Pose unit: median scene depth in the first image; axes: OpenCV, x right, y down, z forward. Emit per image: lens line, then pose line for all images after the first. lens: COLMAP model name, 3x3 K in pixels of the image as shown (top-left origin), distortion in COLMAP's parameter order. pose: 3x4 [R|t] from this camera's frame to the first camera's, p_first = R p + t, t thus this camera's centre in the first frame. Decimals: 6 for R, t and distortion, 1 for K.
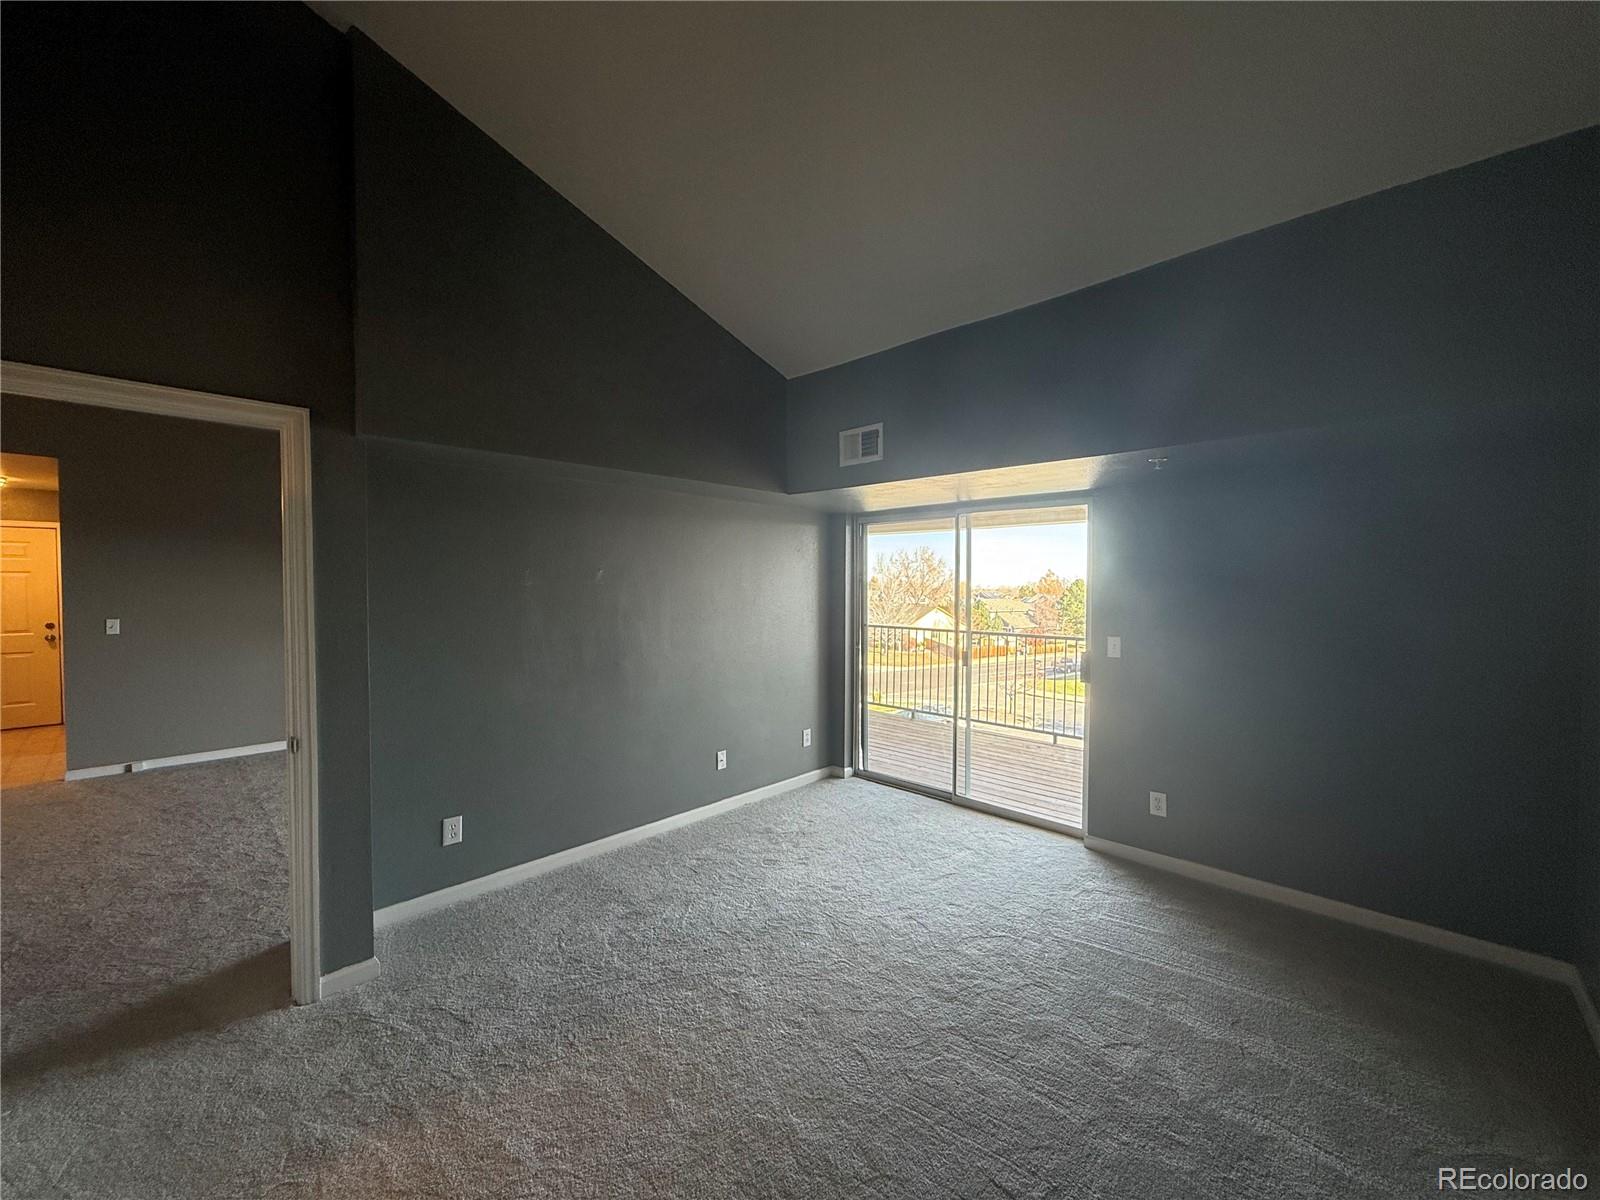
lens RADIAL K [[643.6, 0, 800.0], [0, 643.6, 600.0], [0, 0, 1]] dist [0.000682, 0.000109]
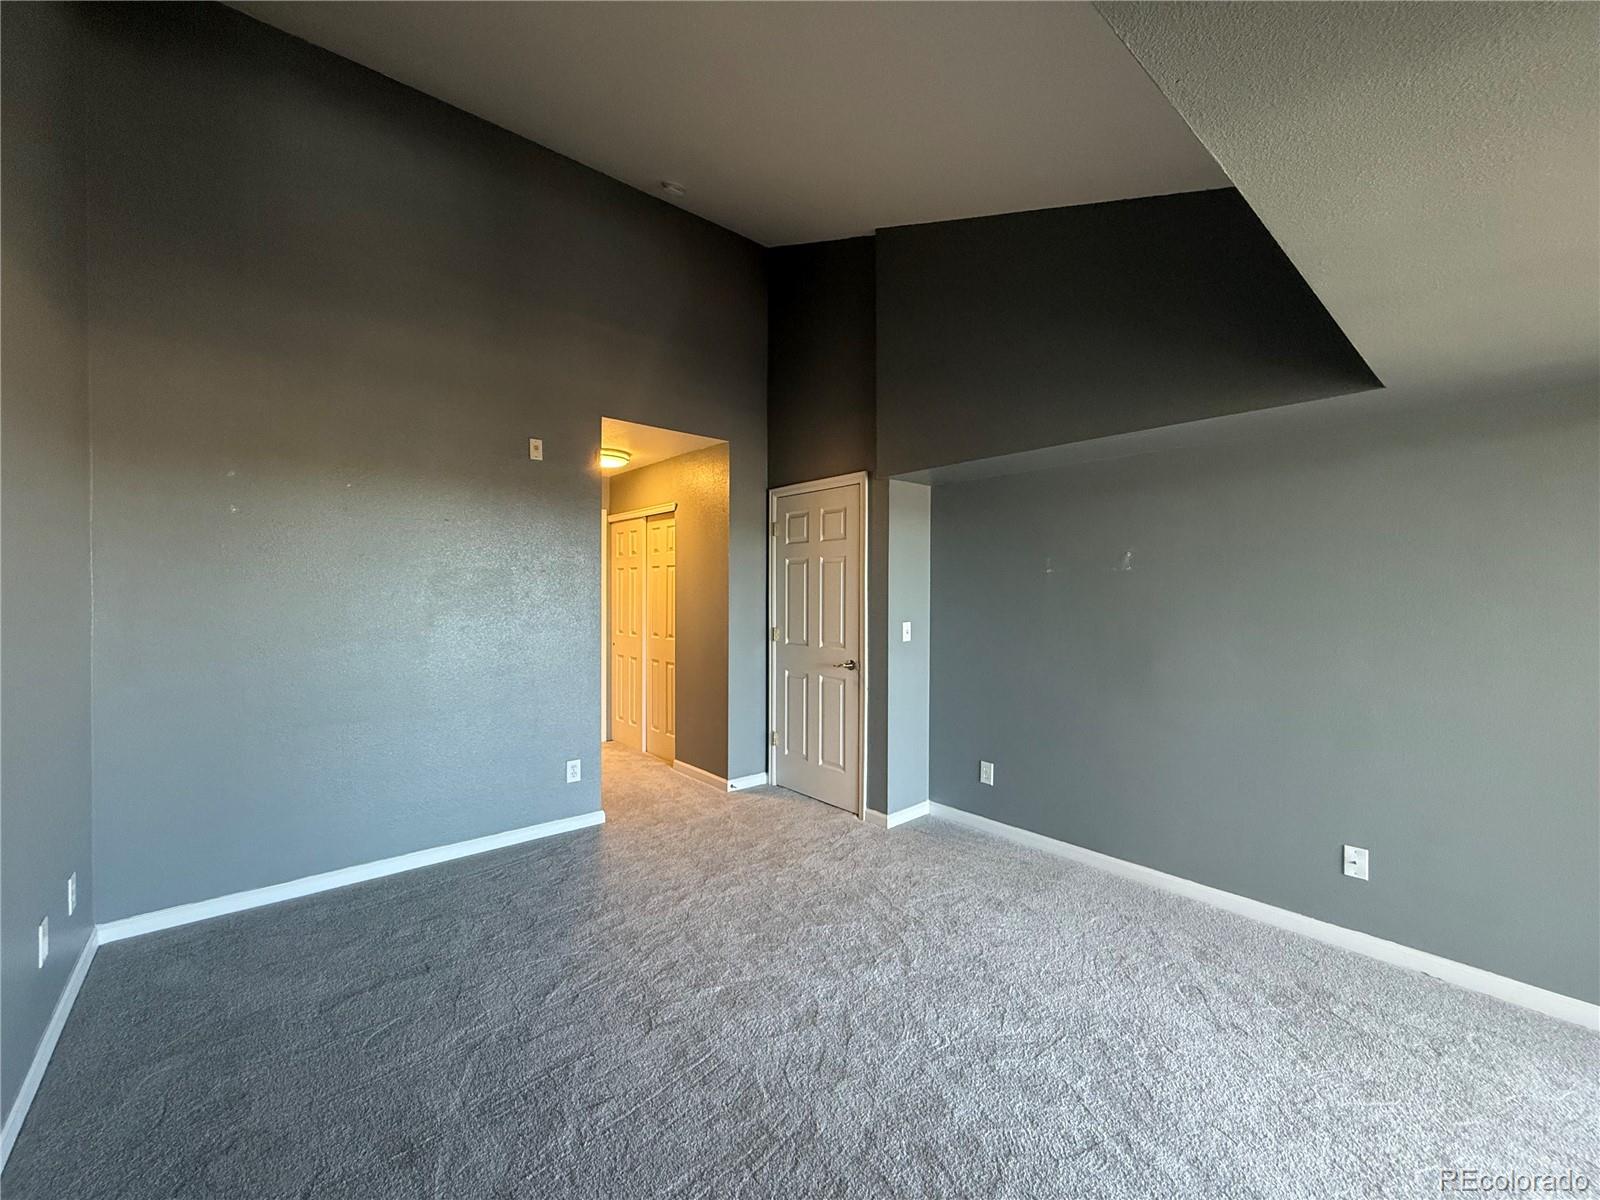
lens RADIAL K [[643.6, 0, 800.0], [0, 643.6, 600.0], [0, 0, 1]] dist [0.000682, 0.000109]
pose [[-0.106643, 0.003063, -0.994293, 0.518191], [-0.035948, 0.999330, 0.006934, 0.022738], [0.993647, 0.036482, -0.106461, 0.547574]]
